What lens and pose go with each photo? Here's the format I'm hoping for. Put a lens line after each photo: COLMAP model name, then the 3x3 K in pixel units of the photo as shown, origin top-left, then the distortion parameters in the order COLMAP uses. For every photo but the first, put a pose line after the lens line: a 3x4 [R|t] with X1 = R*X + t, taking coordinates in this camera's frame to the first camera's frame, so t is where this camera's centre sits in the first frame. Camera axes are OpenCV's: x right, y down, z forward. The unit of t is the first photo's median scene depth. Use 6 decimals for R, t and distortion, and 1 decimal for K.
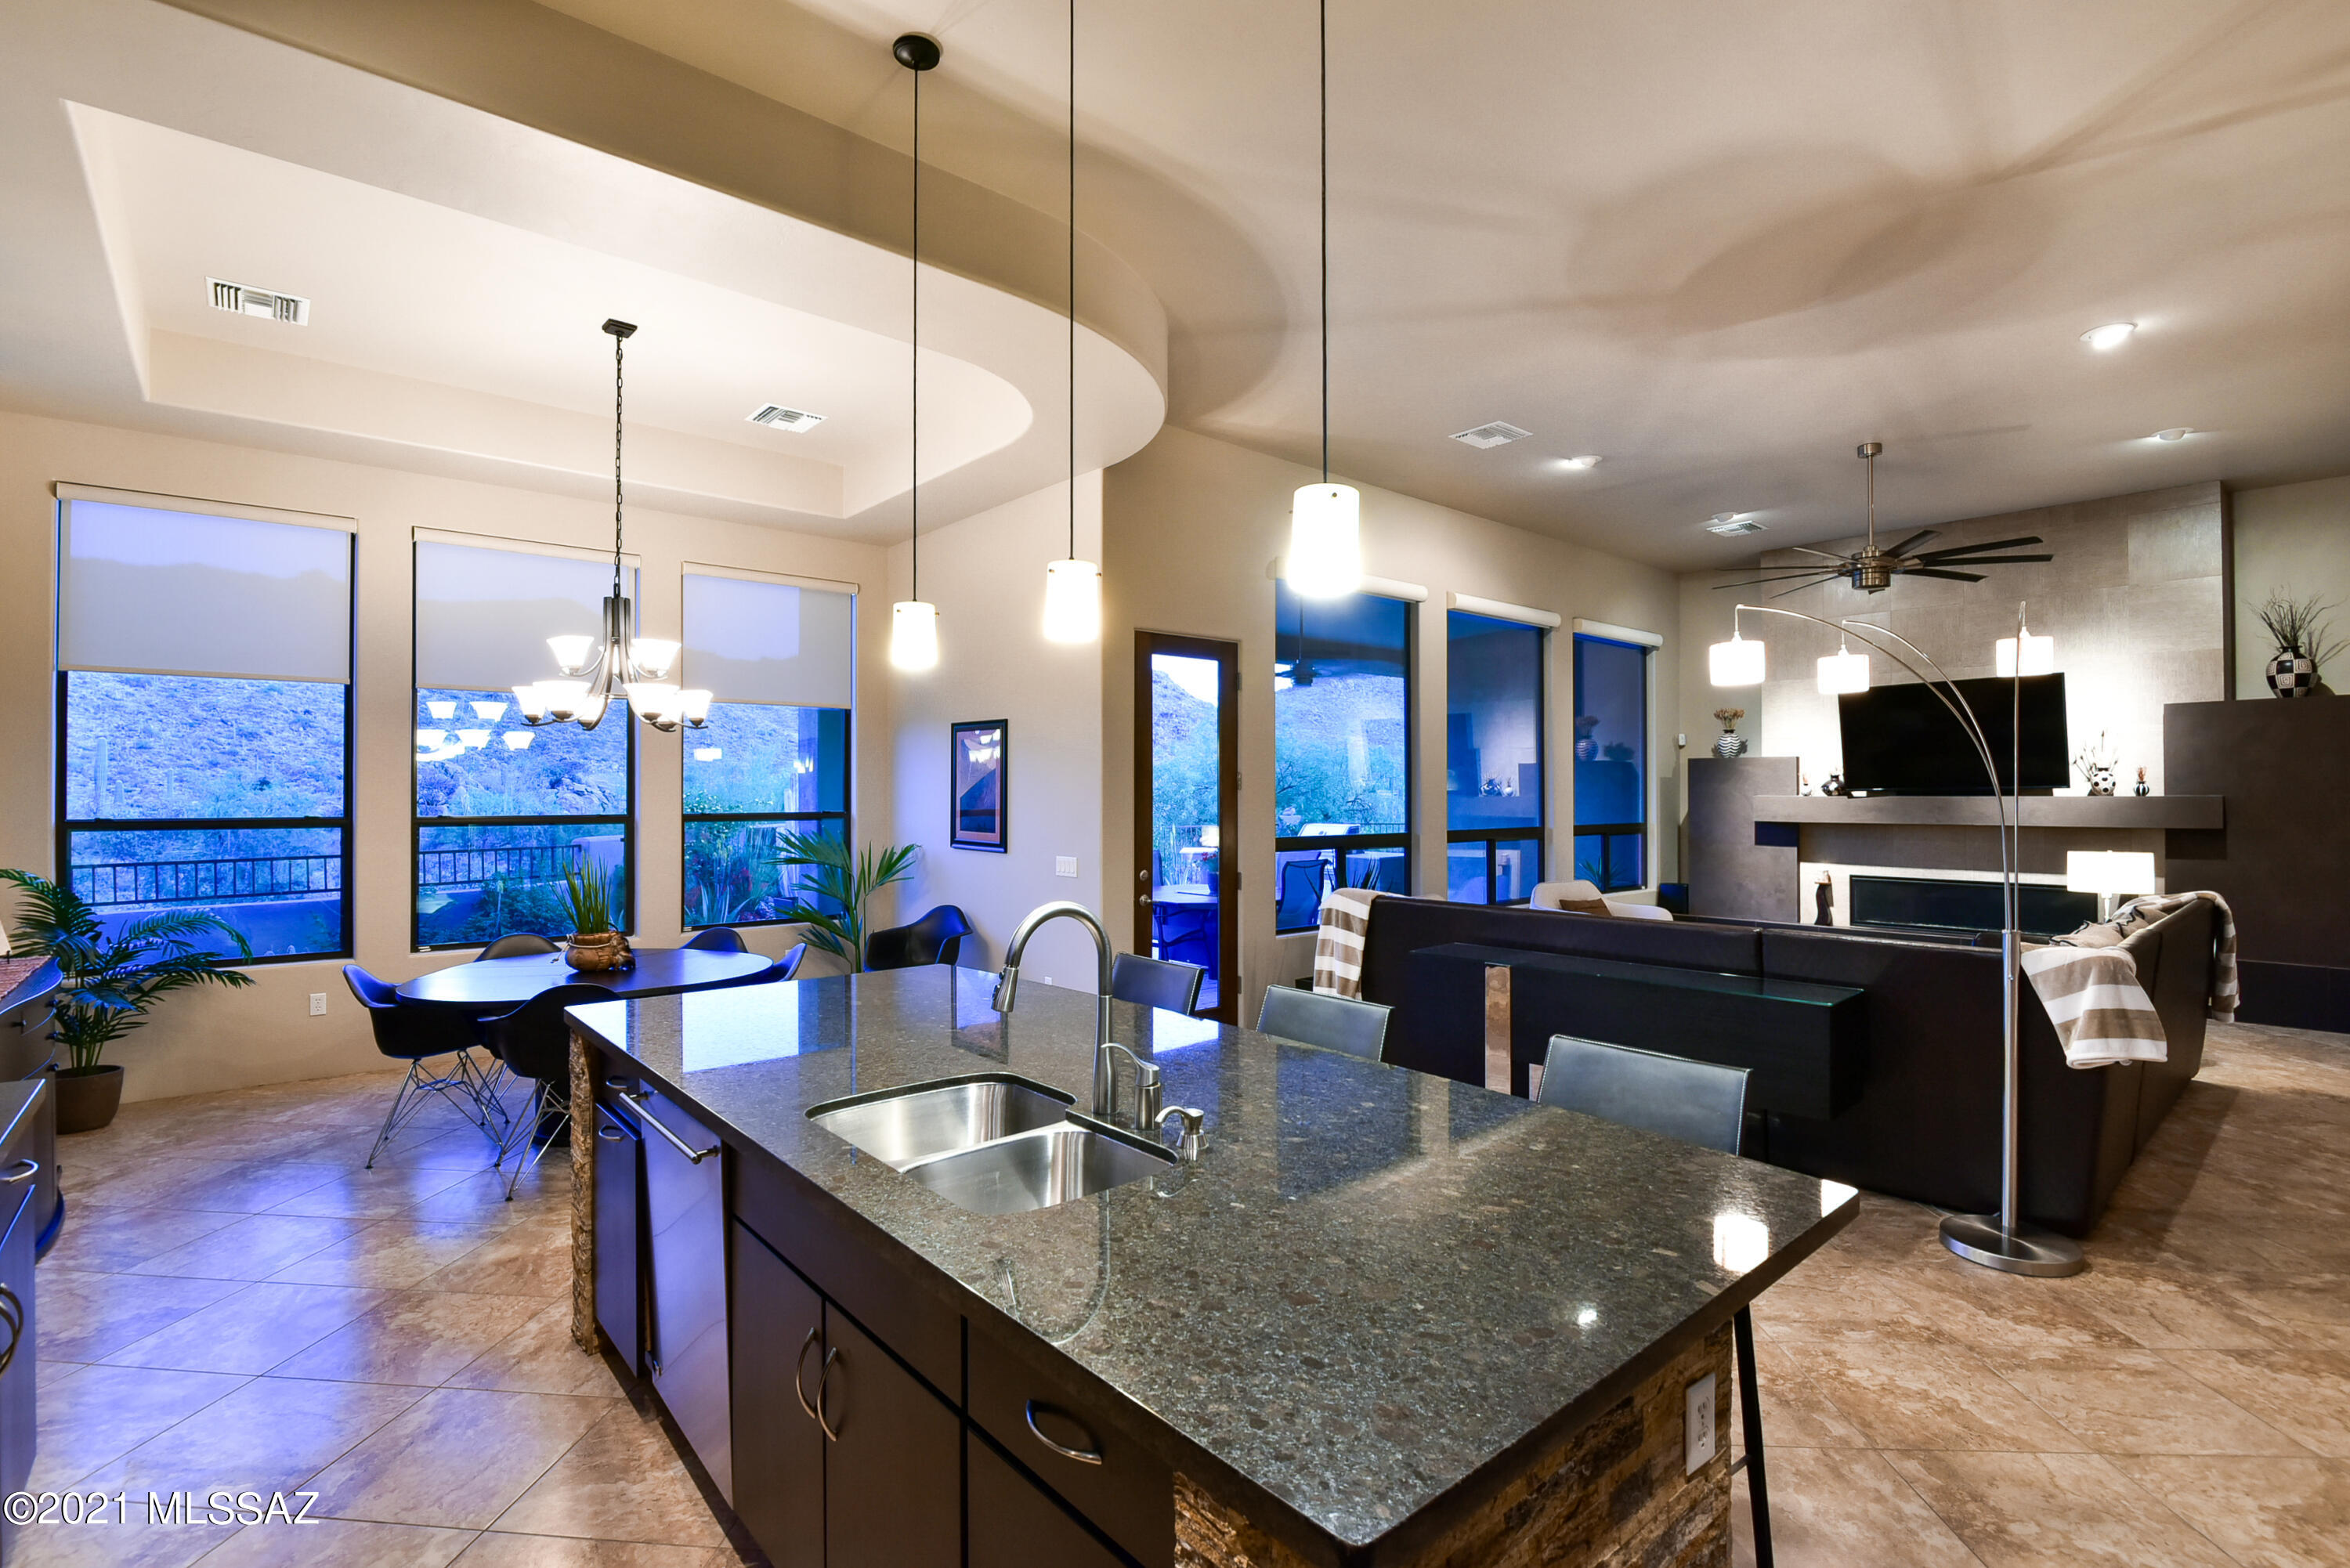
lens RADIAL K [[1091.2, 0, 1166.8], [0, 1091.2, 785.8], [0, 0, 1]] dist [-0.007372, -0.009780]
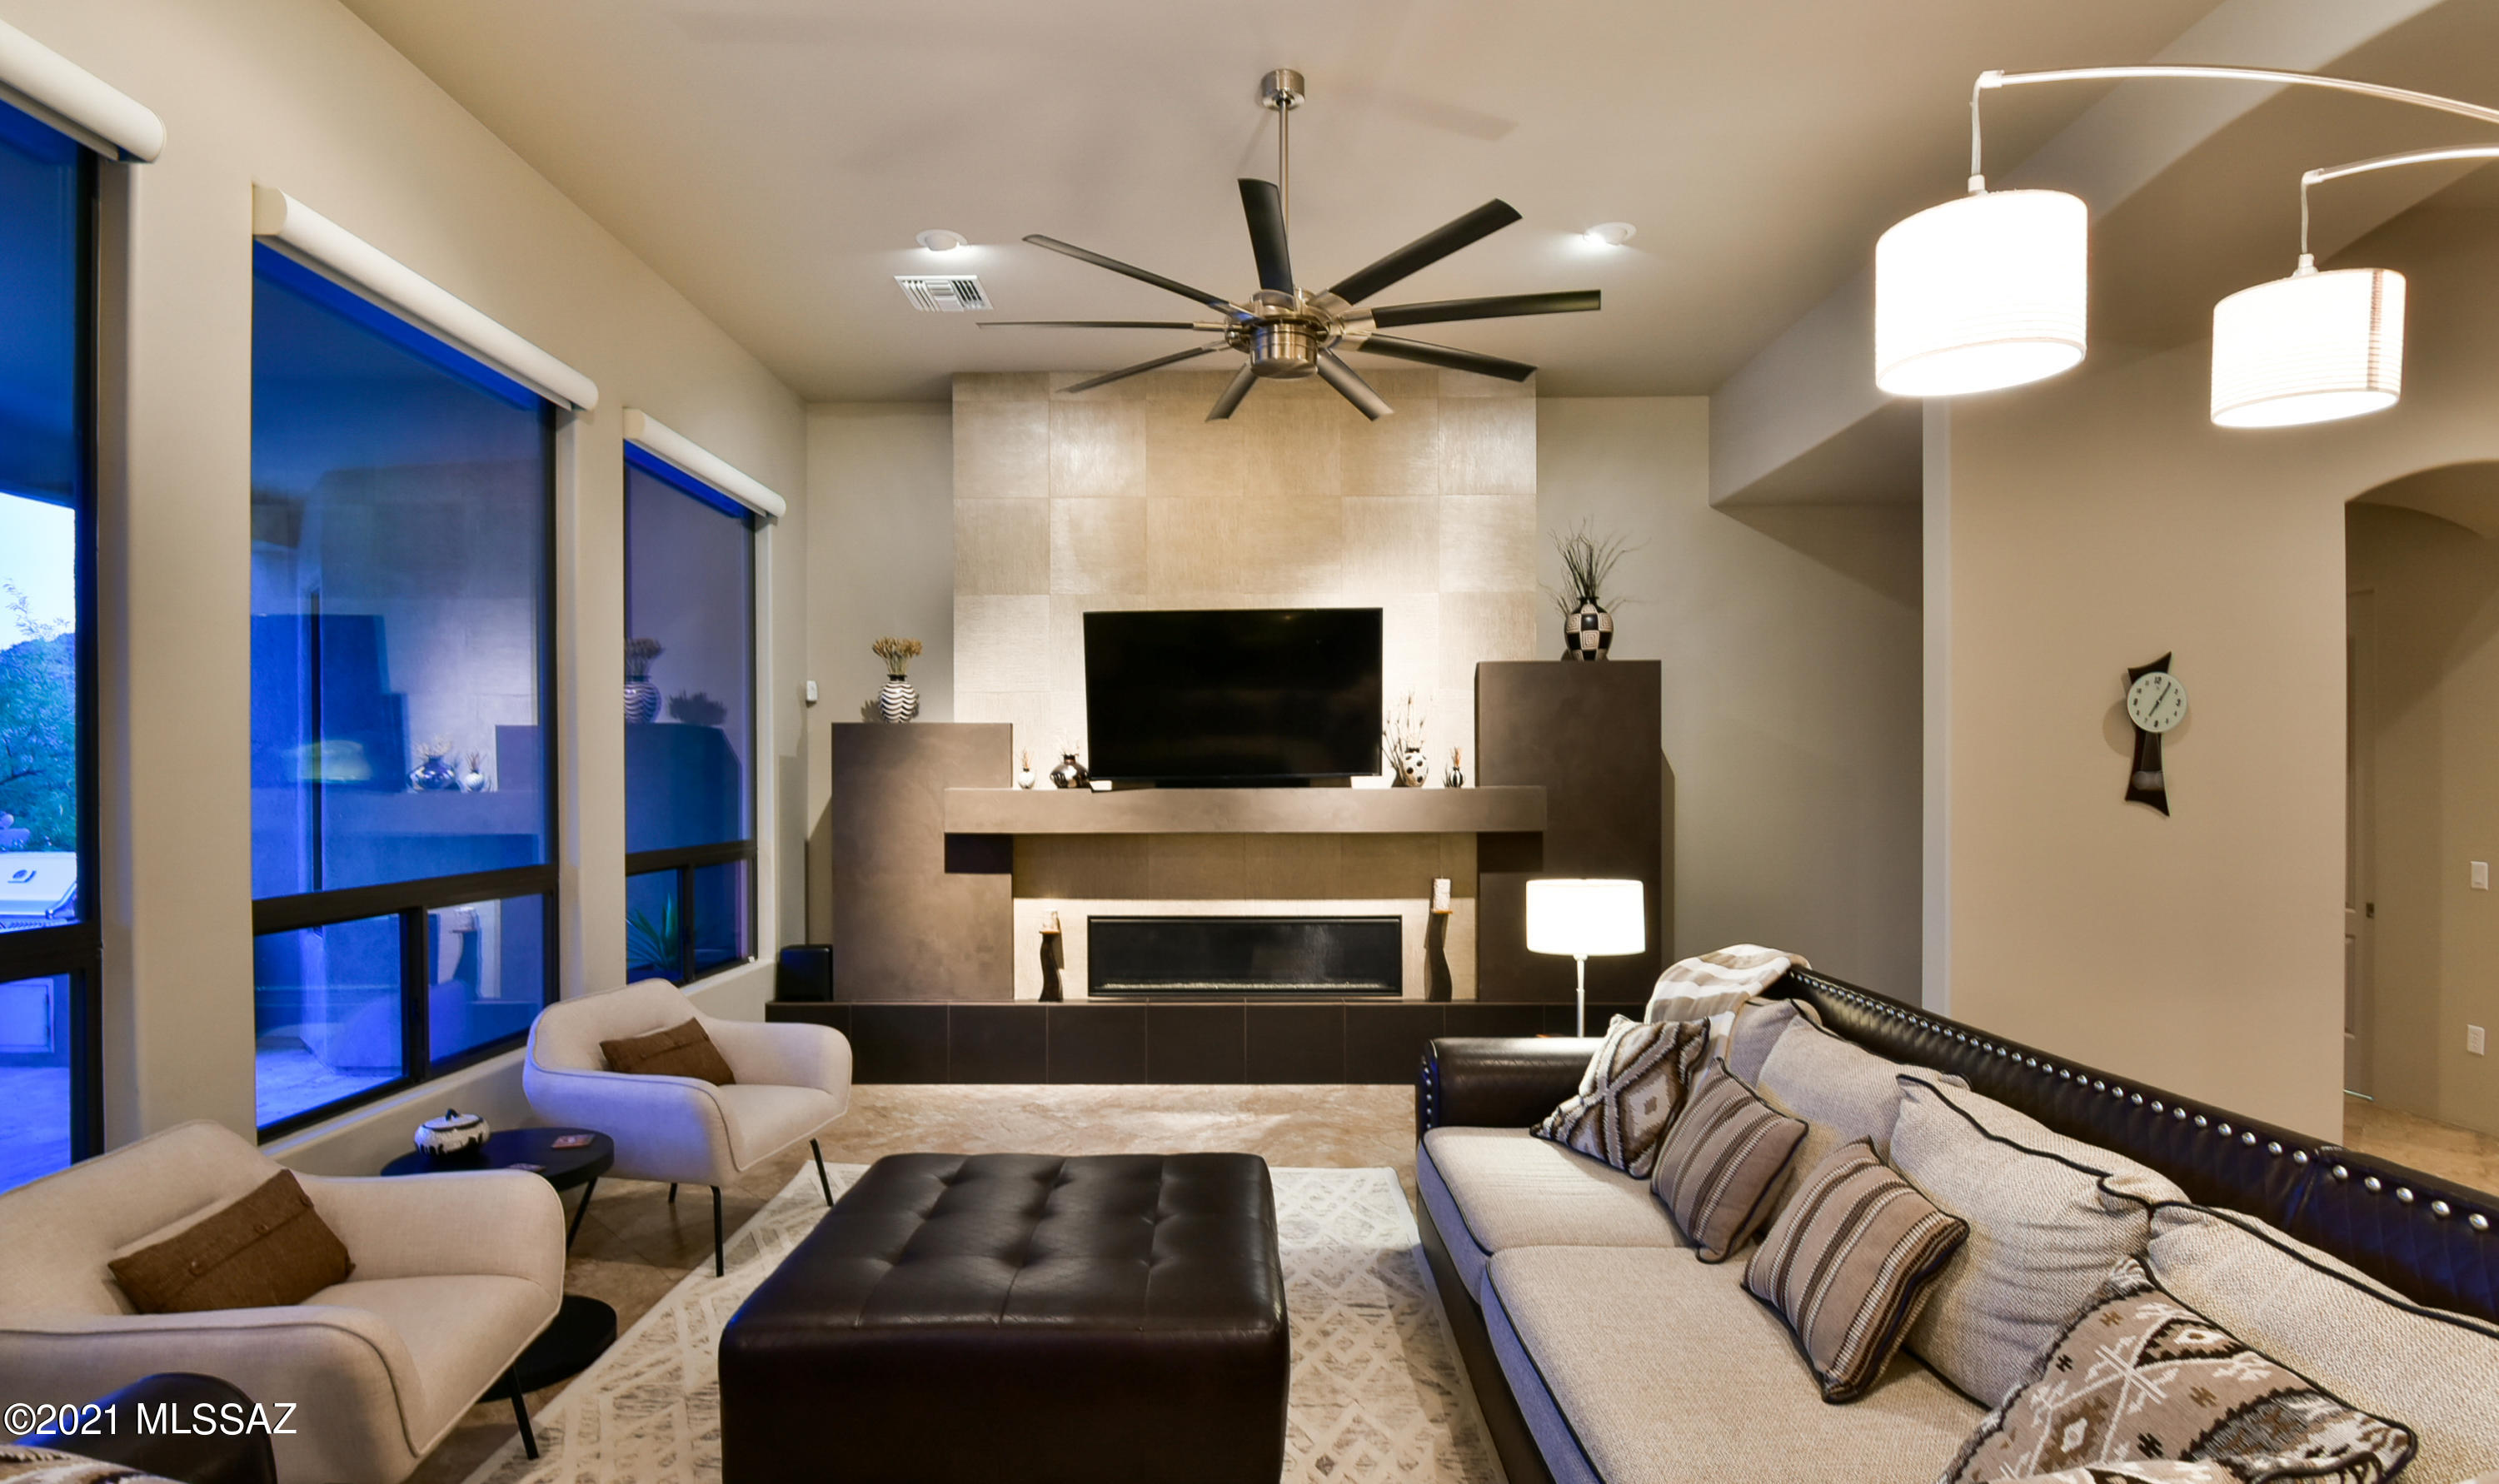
lens RADIAL K [[1204.7, 0, 1211.0], [0, 1204.7, 792.8], [0, 0, 1]] dist [-0.000882, 0.000047]
pose [[0.666410, -0.007638, 0.745547, 0.155138], [-0.003562, 0.999904, 0.013428, 0.002127], [-0.745577, -0.011604, 0.666318, 0.466667]]
